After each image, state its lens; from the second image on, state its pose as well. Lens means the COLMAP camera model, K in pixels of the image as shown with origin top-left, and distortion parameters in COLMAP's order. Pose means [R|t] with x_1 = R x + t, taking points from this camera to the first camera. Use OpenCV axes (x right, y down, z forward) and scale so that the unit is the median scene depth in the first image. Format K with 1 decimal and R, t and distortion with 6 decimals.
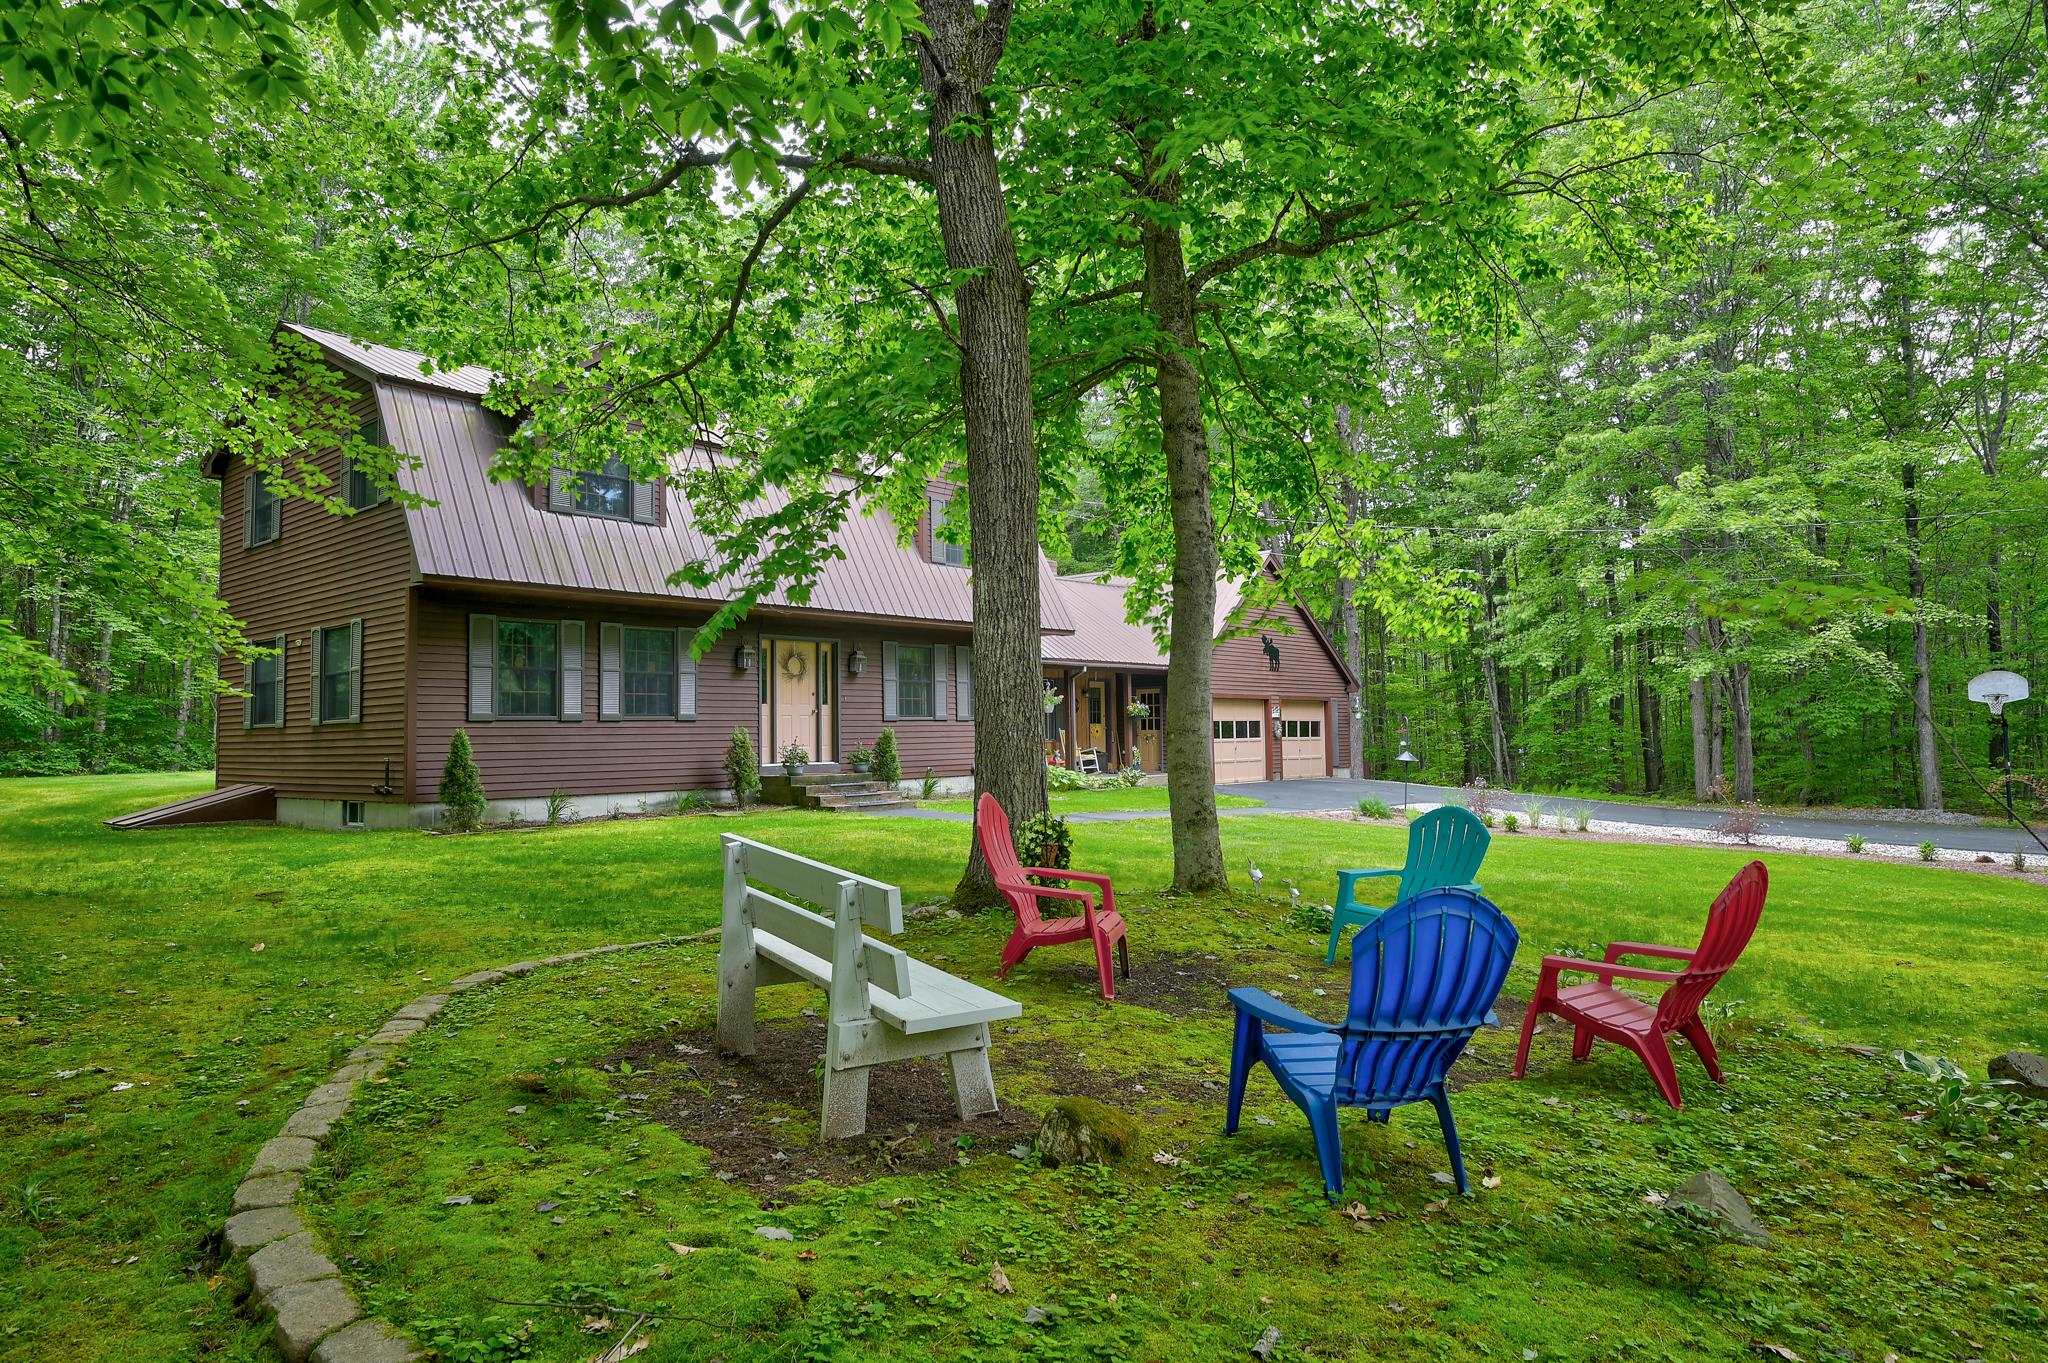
lens RADIAL K [[1220.6, 0, 1021.9], [0, 1220.6, 691.8], [0, 0, 1]] dist [-0.012657, 0.004049]
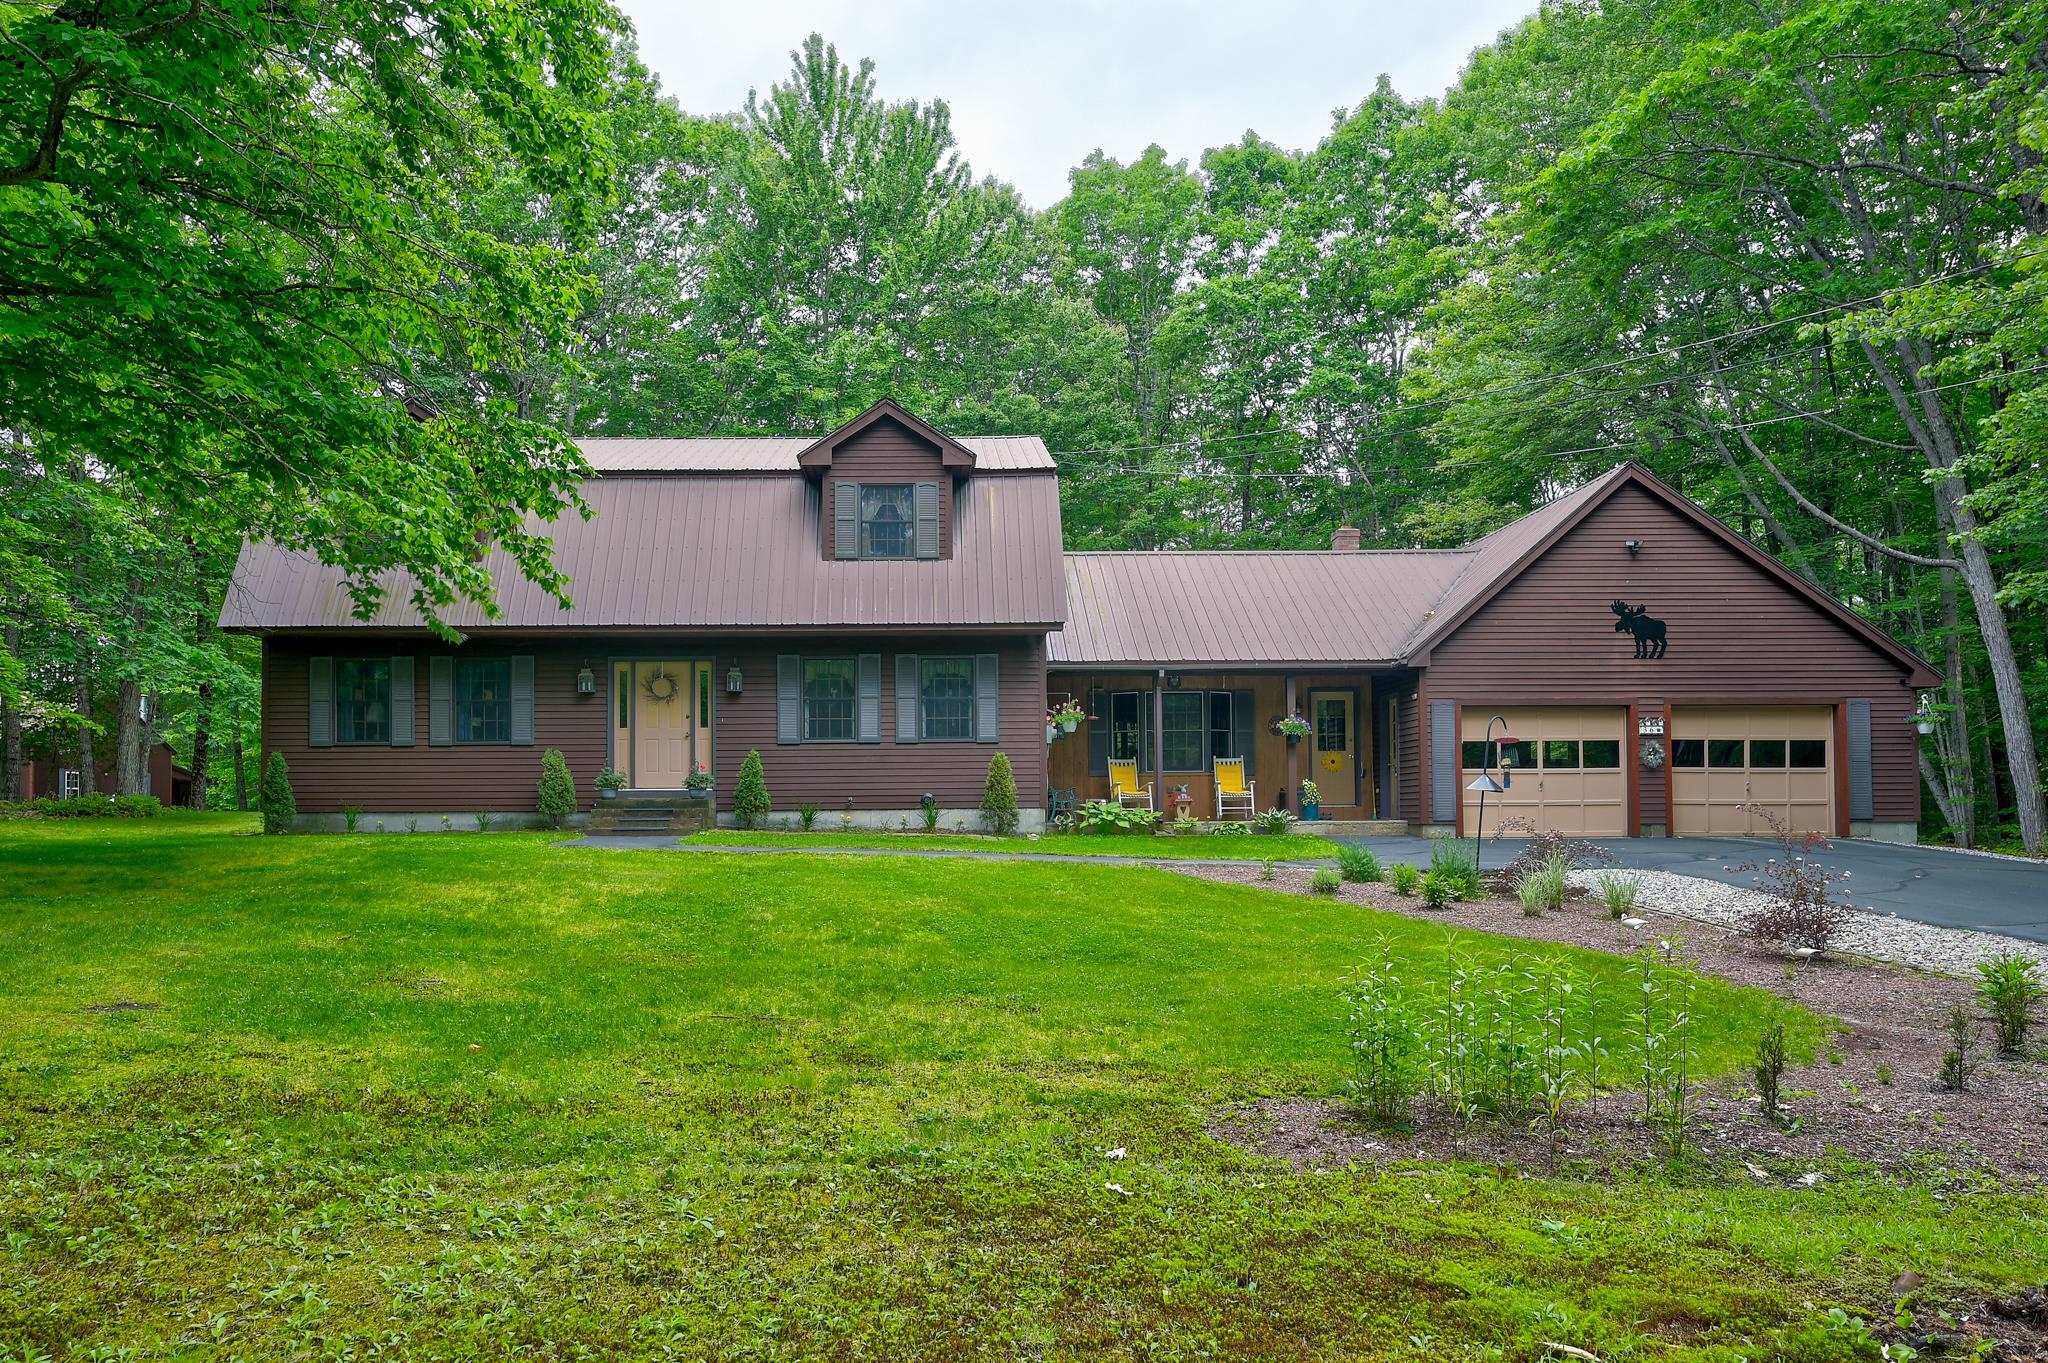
lens RADIAL K [[1220.6, 0, 1016.6], [0, 1220.6, 746.6], [0, 0, 1]] dist [-0.012657, 0.004049]
pose [[0.657475, -0.012605, -0.753371, 0.781643], [0.022996, 0.999730, 0.003343, 0.030769], [0.753126, -0.019522, 0.657587, 0.627166]]
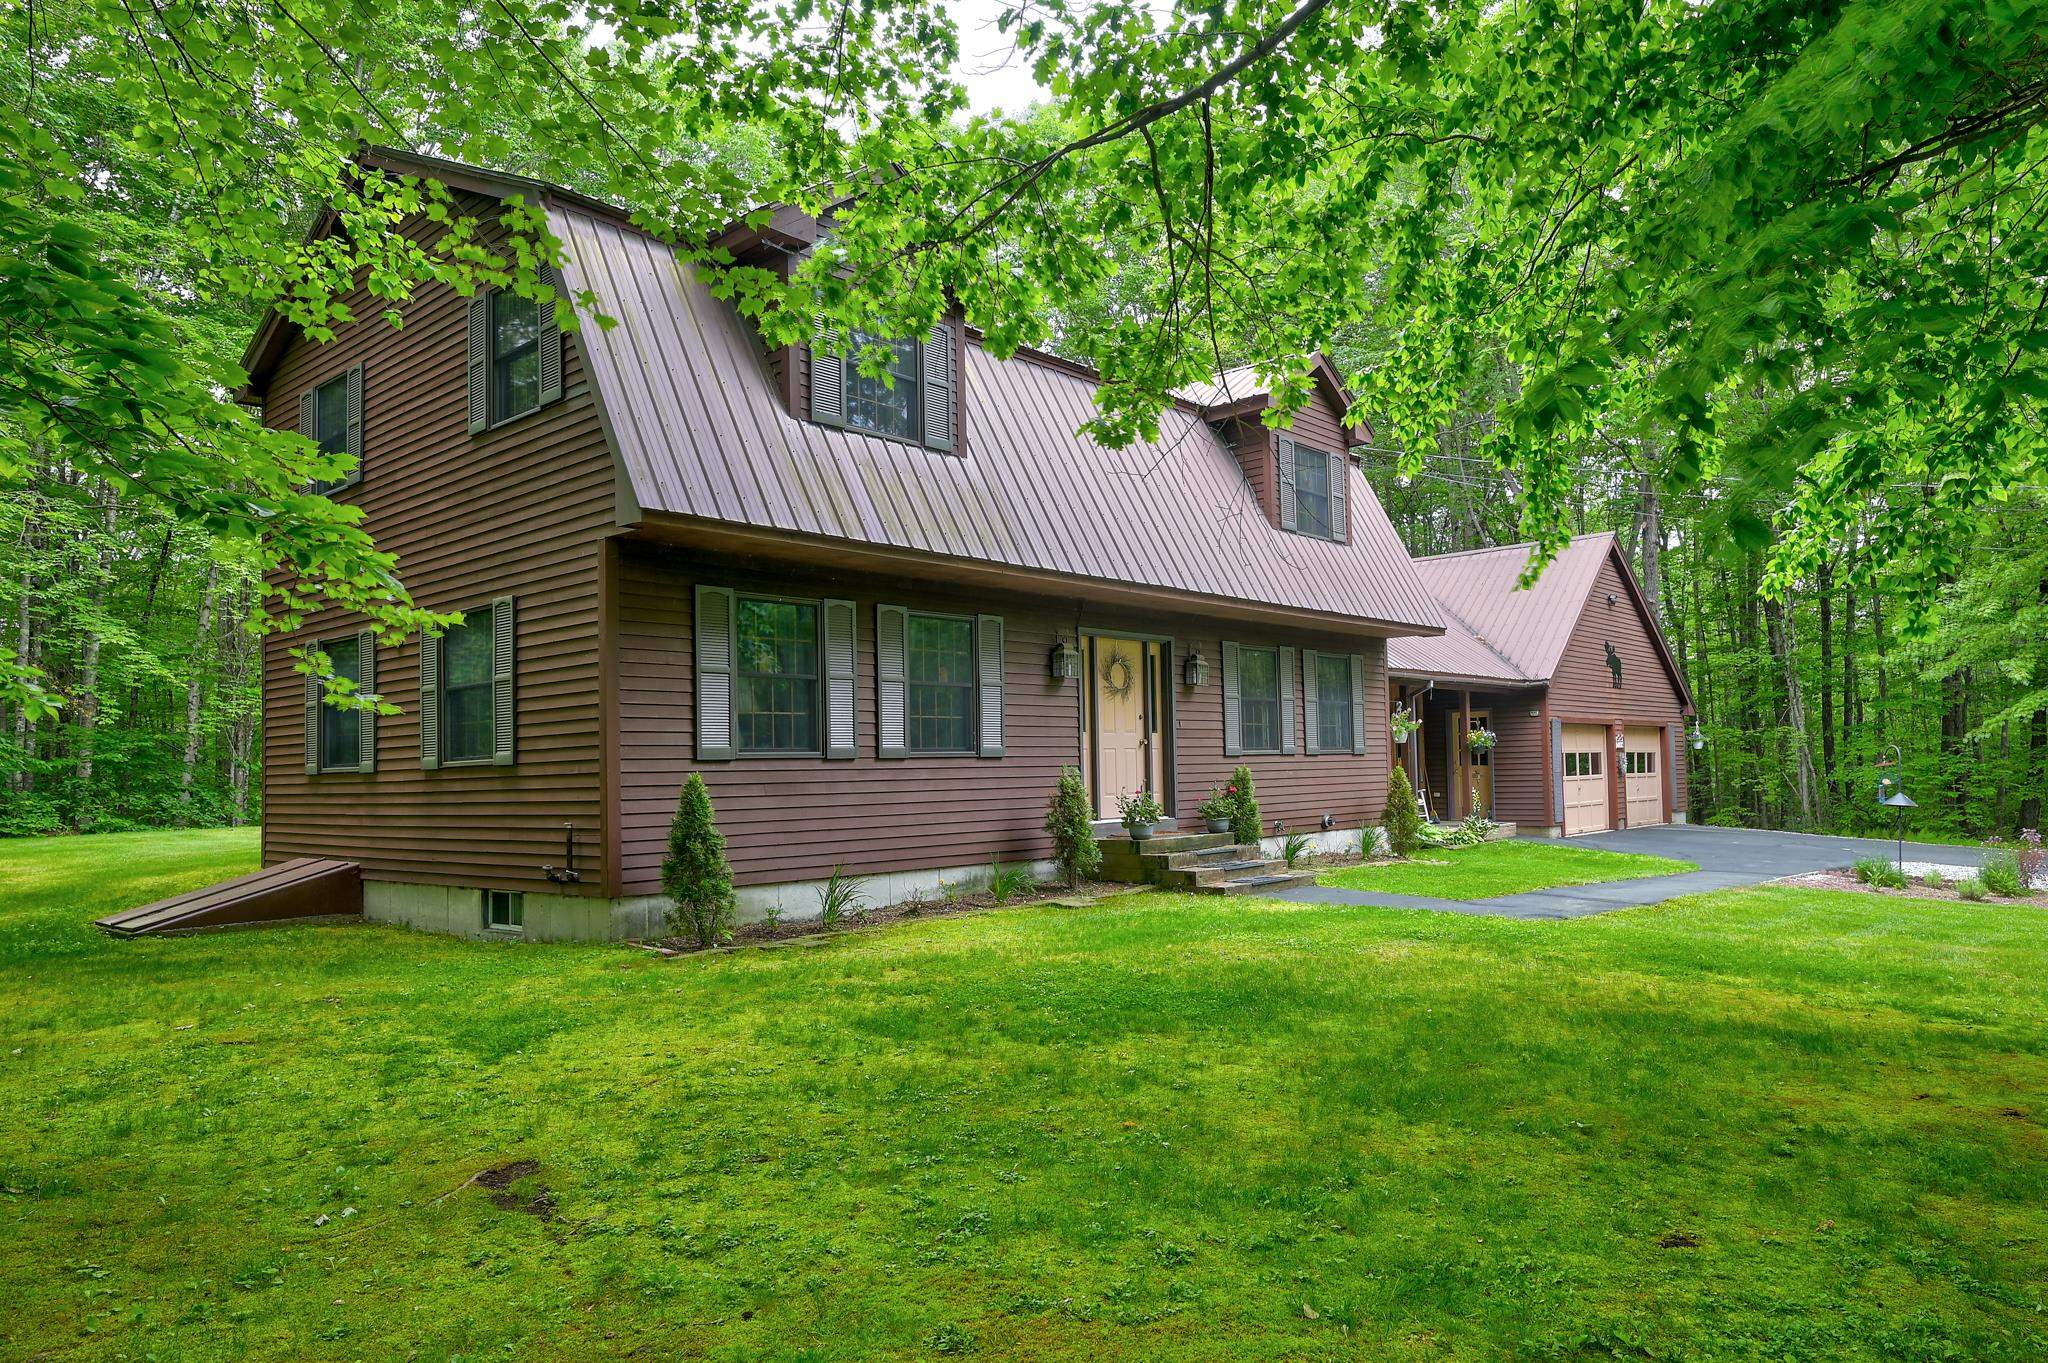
lens RADIAL K [[1316.9, 0, 1094.8], [0, 1316.9, 747.2], [0, 0, 1]] dist [-0.000146, -0.002734]
pose [[0.999959, -0.006804, 0.006035, -0.221363], [0.006698, 0.999824, 0.017524, 0.006146], [-0.006153, -0.017483, 0.999828, 0.288610]]
